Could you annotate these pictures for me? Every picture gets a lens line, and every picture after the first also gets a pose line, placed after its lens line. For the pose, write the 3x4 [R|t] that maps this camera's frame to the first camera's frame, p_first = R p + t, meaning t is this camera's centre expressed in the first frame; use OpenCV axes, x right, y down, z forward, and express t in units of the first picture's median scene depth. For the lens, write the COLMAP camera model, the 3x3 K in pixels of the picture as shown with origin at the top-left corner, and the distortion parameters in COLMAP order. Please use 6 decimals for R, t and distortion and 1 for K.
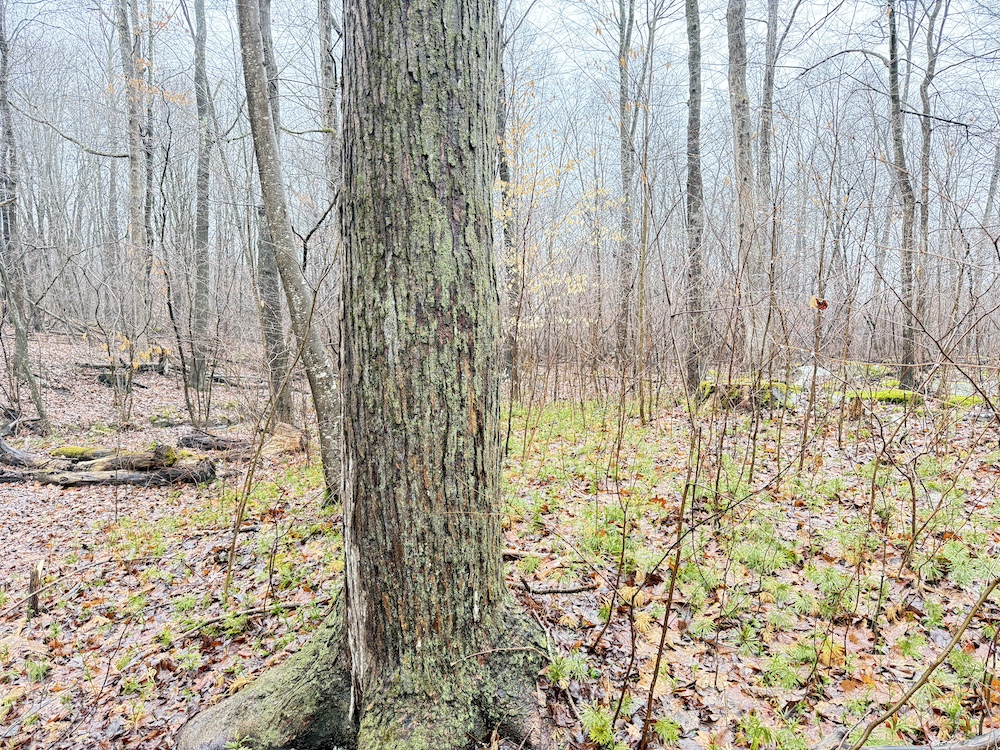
lens RADIAL K [[701.2, 0, 497.3], [0, 701.2, 374.8], [0, 0, 1]] dist [0.025468, -0.049360]
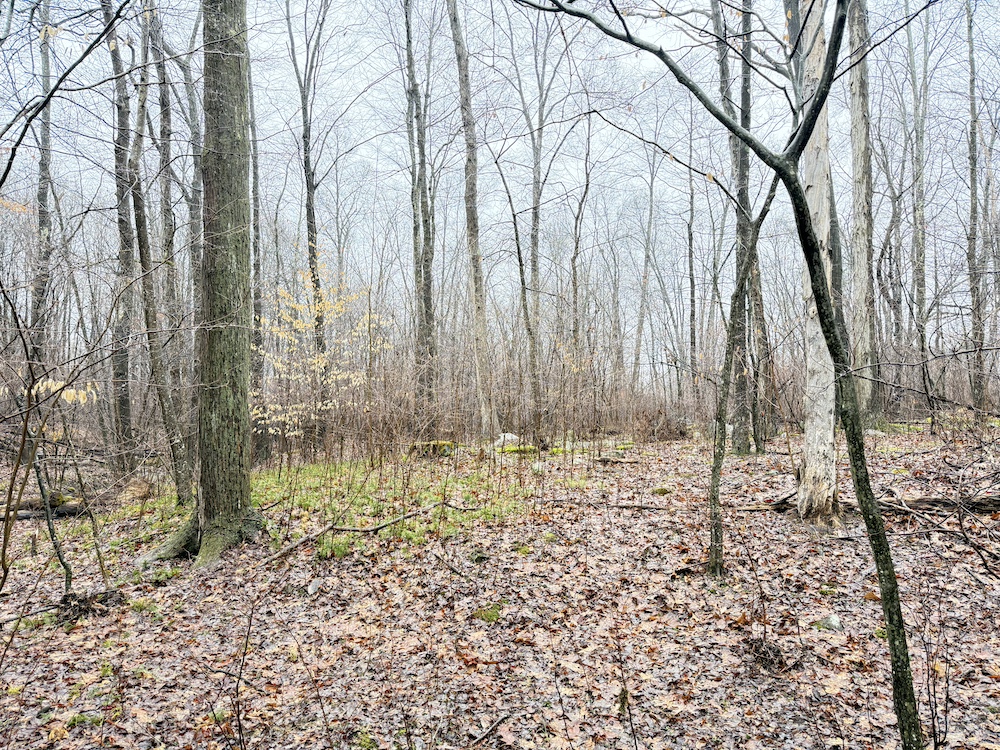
lens RADIAL K [[701.2, 0, 505.9], [0, 701.2, 378.5], [0, 0, 1]] dist [0.025468, -0.049360]
pose [[0.970833, 0.003337, 0.239734, 0.413187], [0.020671, 0.995015, -0.097561, 0.085881], [-0.238865, 0.099671, 0.965924, -2.705990]]
